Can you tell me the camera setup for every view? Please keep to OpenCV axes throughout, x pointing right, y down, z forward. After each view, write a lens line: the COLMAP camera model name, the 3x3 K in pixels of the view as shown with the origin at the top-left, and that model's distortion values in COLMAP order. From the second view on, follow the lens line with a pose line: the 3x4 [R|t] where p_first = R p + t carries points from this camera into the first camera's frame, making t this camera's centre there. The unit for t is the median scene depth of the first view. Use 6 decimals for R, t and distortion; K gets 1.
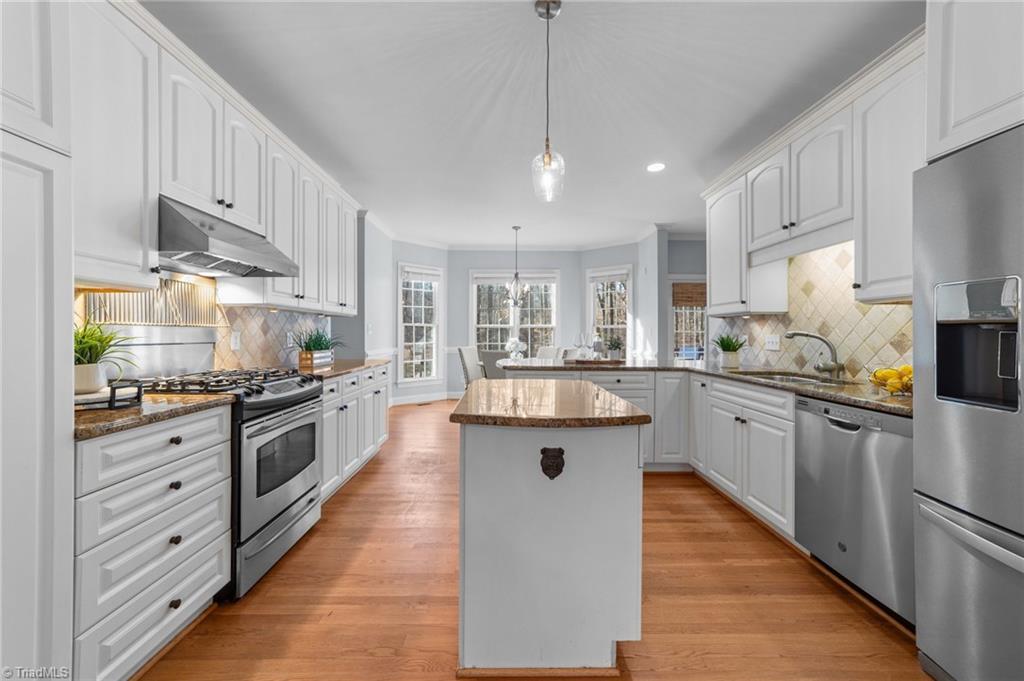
lens RADIAL K [[395.4, 0, 507.8], [0, 395.4, 333.7], [0, 0, 1]] dist [-0.009065, 0.004308]
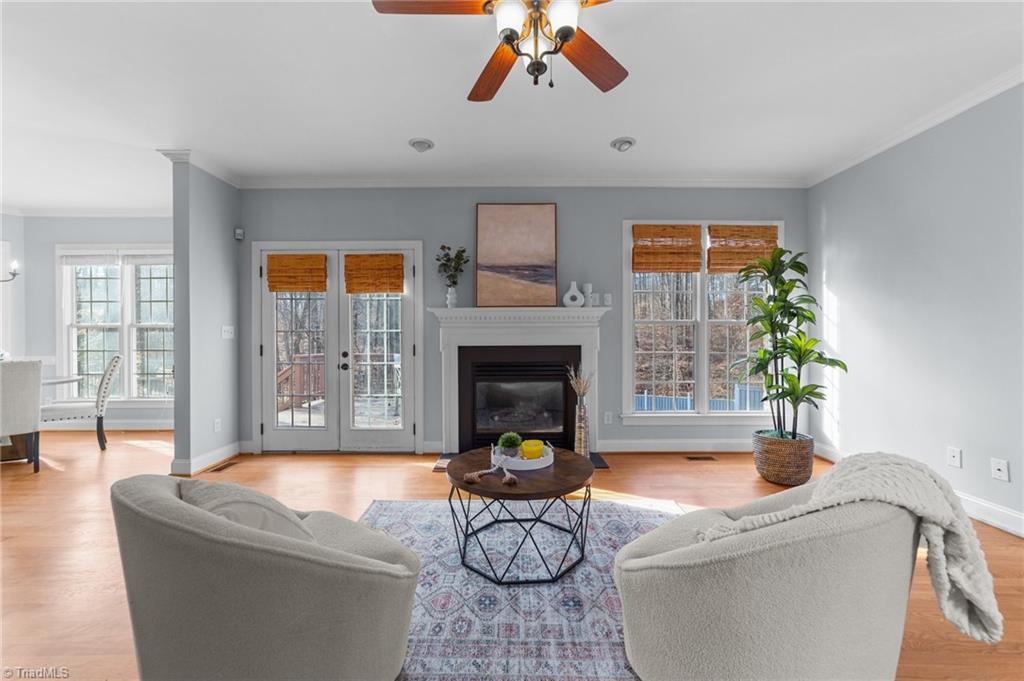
lens RADIAL K [[395.4, 0, 514.8], [0, 395.4, 333.9], [0, 0, 1]] dist [-0.009065, 0.004308]
pose [[0.999898, -0.009578, -0.010580, 2.279032], [0.009540, 0.999948, -0.003635, 0.014952], [0.010614, 0.003534, 0.999937, 1.028850]]
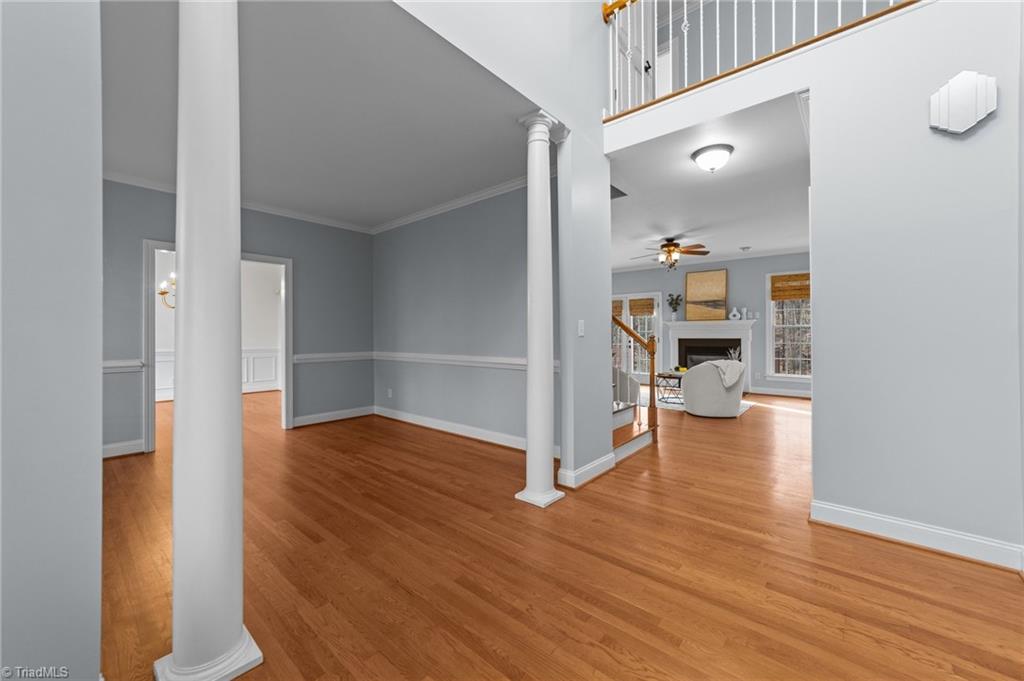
lens RADIAL K [[395.4, 0, 513.8], [0, 395.4, 331.9], [0, 0, 1]] dist [-0.009065, 0.004308]
pose [[0.753682, -0.012534, -0.657119, 3.341908], [0.008829, 0.999921, -0.008946, 0.016499], [0.657180, 0.000941, 0.753733, -1.204791]]
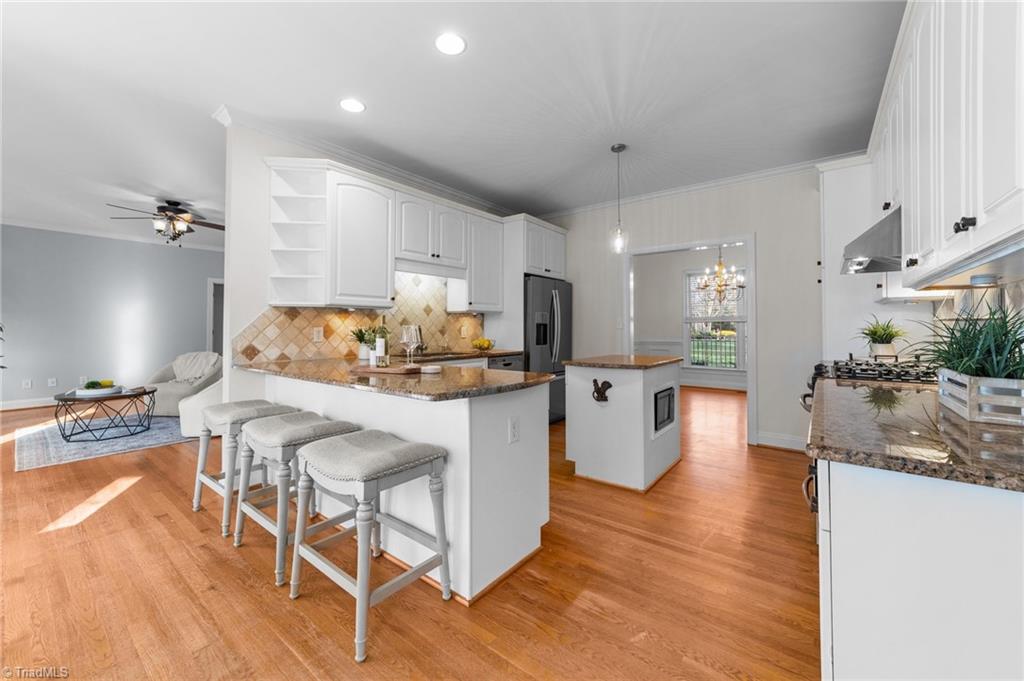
lens RADIAL K [[395.4, 0, 511.1], [0, 395.4, 323.7], [0, 0, 1]] dist [-0.009065, 0.004308]
pose [[-0.781875, -0.000316, 0.623436, -0.543760], [-0.004940, 0.999972, -0.005688, -0.003099], [-0.623416, -0.007528, -0.781854, 2.314110]]
